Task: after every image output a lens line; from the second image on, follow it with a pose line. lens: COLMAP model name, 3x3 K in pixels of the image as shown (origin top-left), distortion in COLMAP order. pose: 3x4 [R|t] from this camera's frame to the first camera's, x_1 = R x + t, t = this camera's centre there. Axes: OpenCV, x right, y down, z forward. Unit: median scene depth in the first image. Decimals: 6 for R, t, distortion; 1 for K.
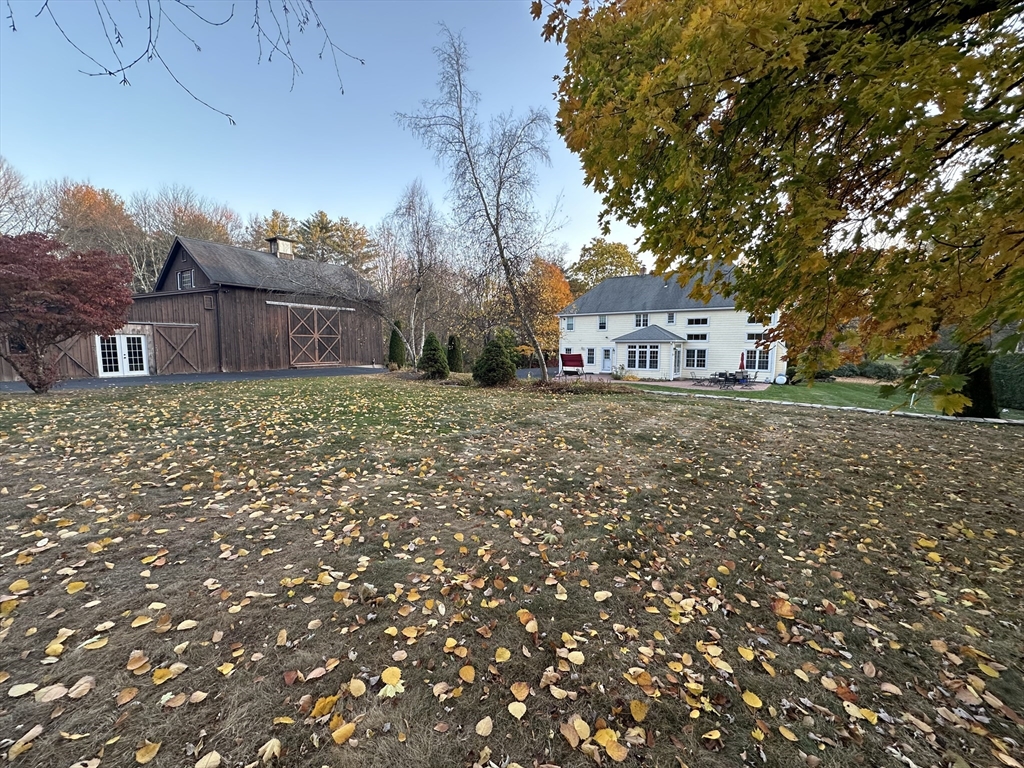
lens RADIAL K [[408.0, 0, 512.0], [0, 408.0, 384.0], [0, 0, 1]] dist [-0.000270, 0.000004]
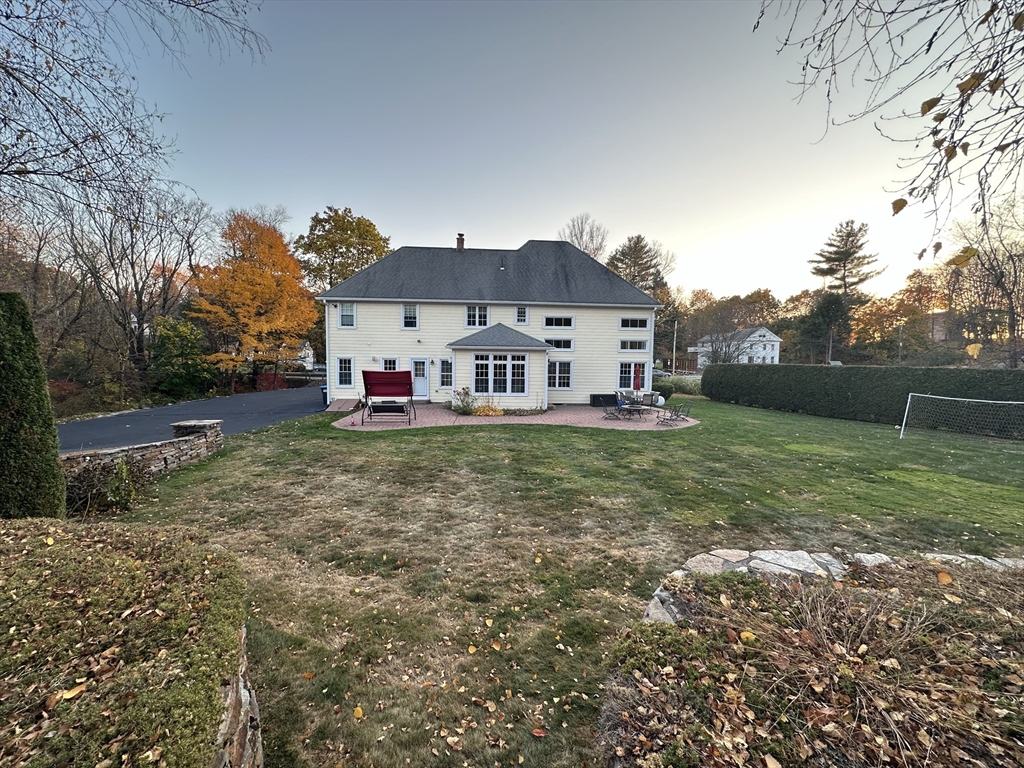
lens RADIAL K [[408.0, 0, 512.0], [0, 408.0, 384.0], [0, 0, 1]] dist [-0.000270, 0.000004]
pose [[0.763872, -0.034699, 0.644434, -0.057202], [0.052695, 0.998573, -0.008695, -0.044461], [-0.643212, 0.040600, 0.764611, 0.515144]]
